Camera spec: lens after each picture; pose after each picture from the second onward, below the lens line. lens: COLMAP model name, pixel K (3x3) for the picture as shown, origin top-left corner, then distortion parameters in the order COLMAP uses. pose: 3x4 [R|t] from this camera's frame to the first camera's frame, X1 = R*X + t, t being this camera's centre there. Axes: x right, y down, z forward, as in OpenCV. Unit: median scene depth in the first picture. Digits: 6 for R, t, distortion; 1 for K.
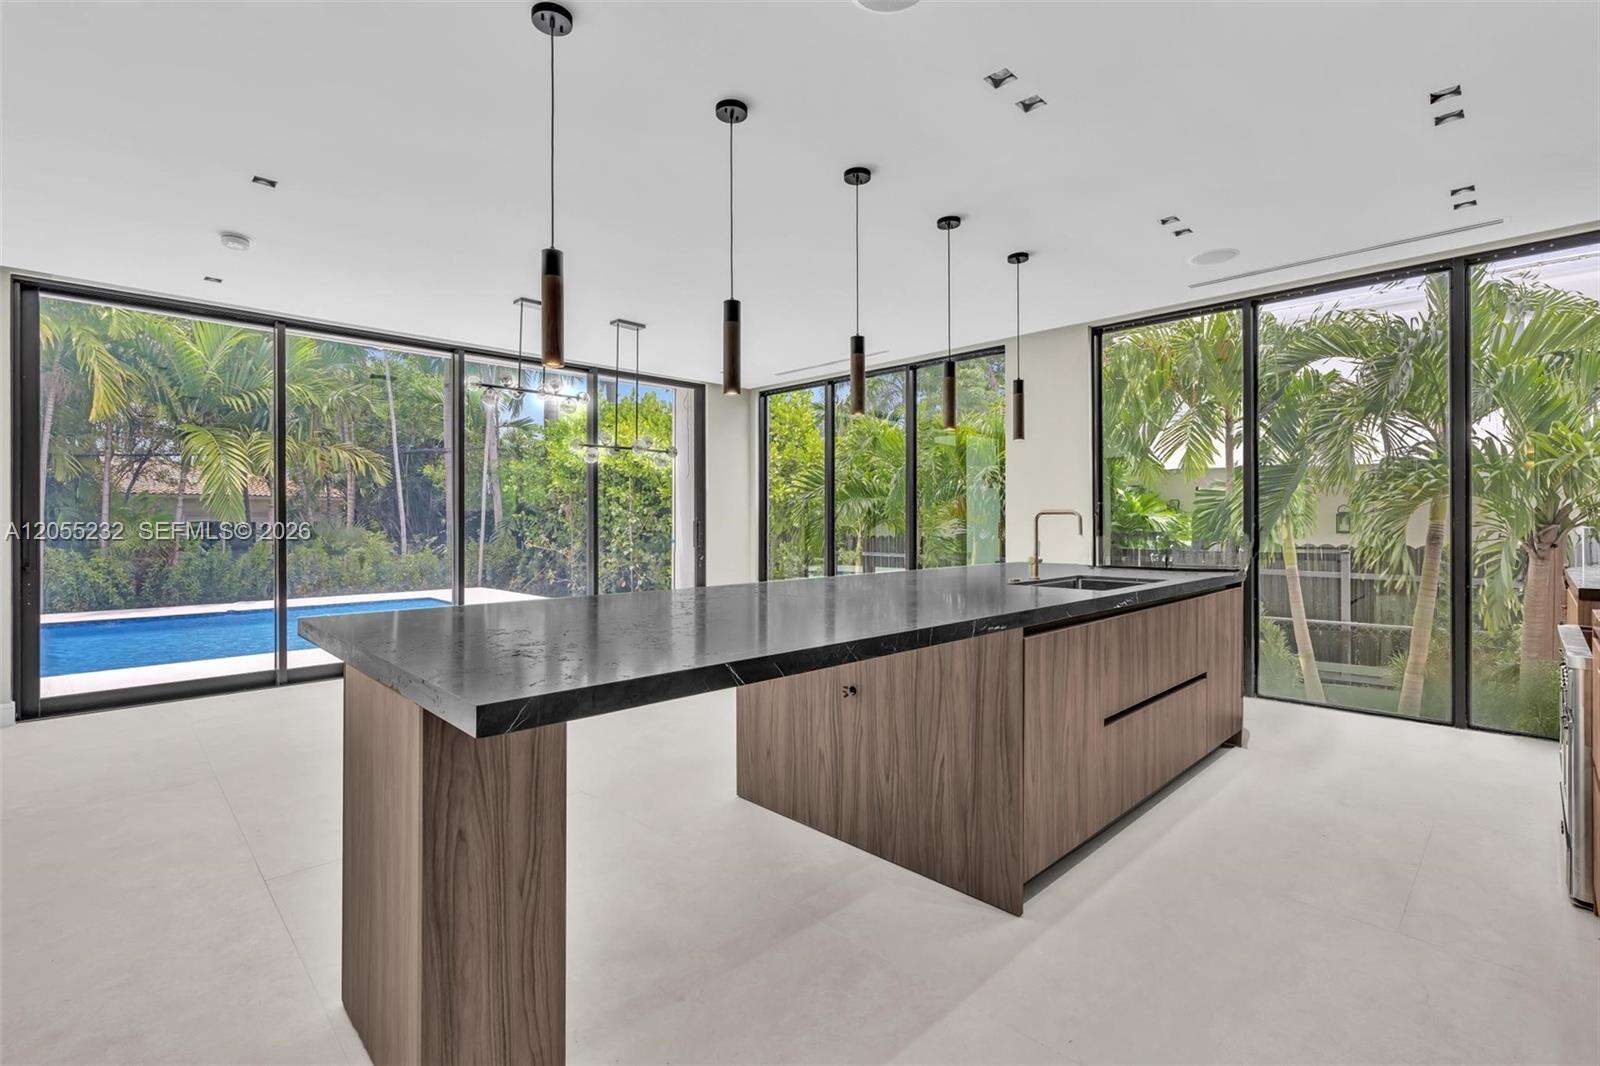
lens RADIAL K [[722.0, 0, 795.2], [0, 722.0, 516.9], [0, 0, 1]] dist [-0.003484, 0.000301]
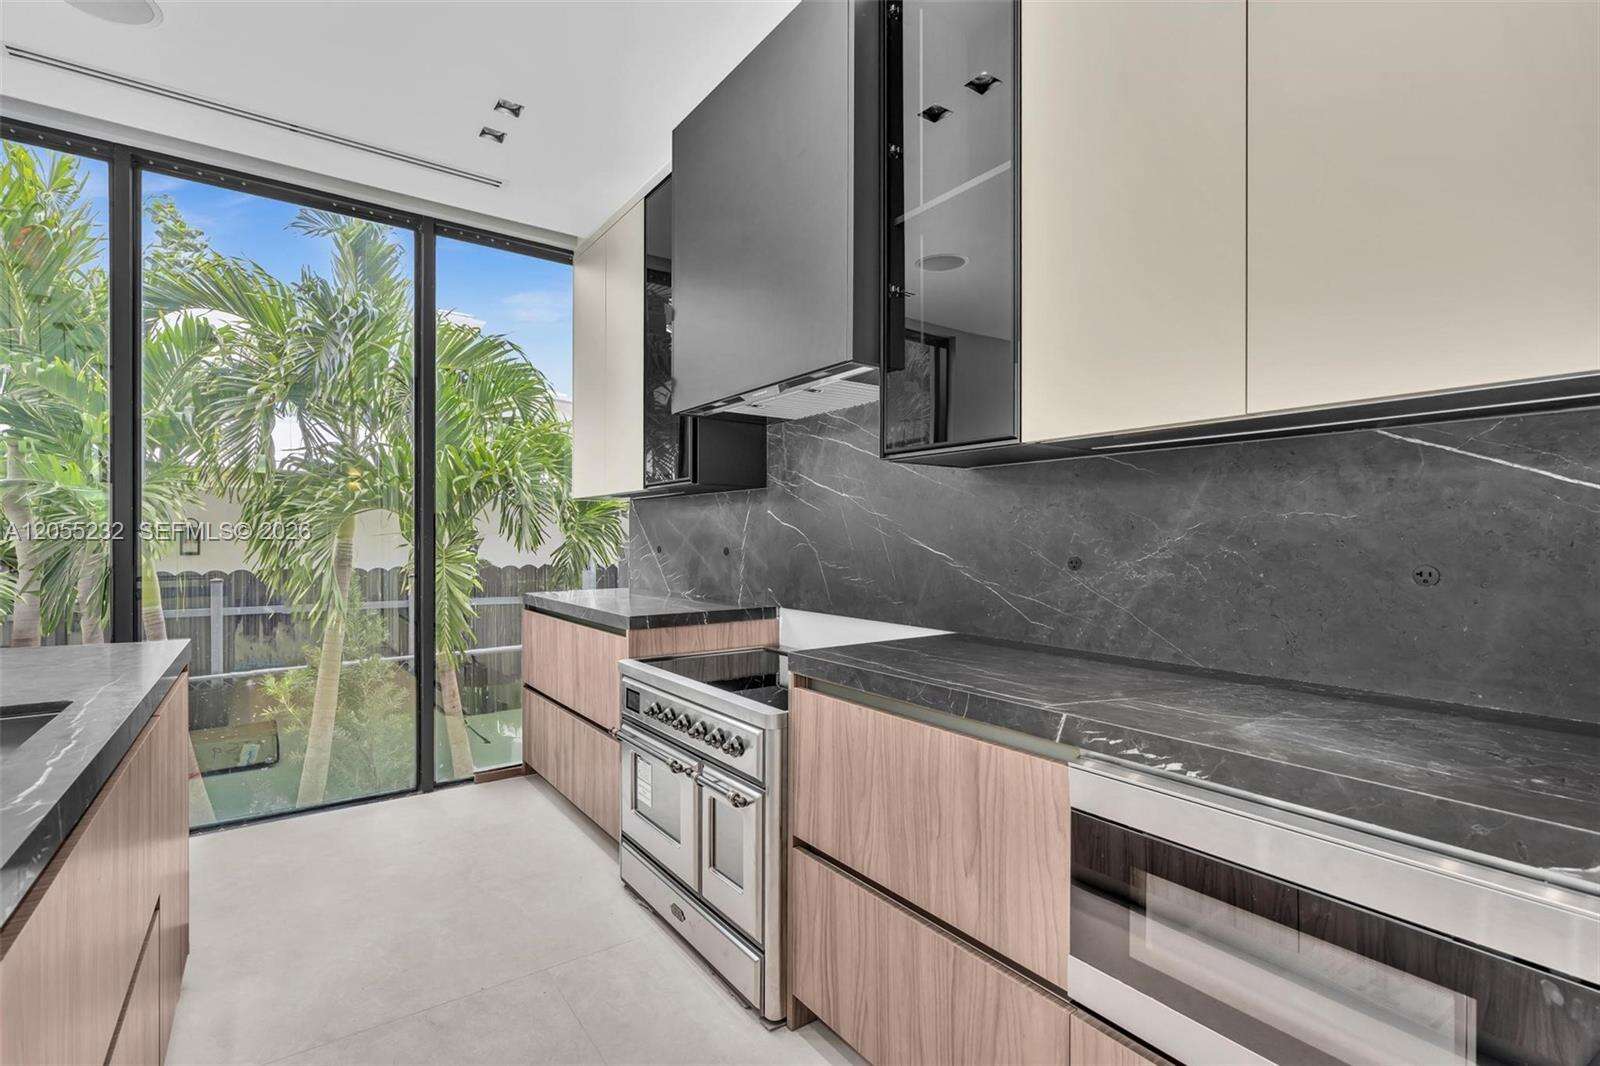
lens RADIAL K [[734.5, 0, 799.7], [0, 734.5, 543.8], [0, 0, 1]] dist [-0.001783, 0.000497]
pose [[0.148696, -0.005925, 0.988865, 0.100103], [-0.006775, 0.999952, 0.007010, 0.000625], [-0.988860, -0.007742, 0.148649, 0.287497]]
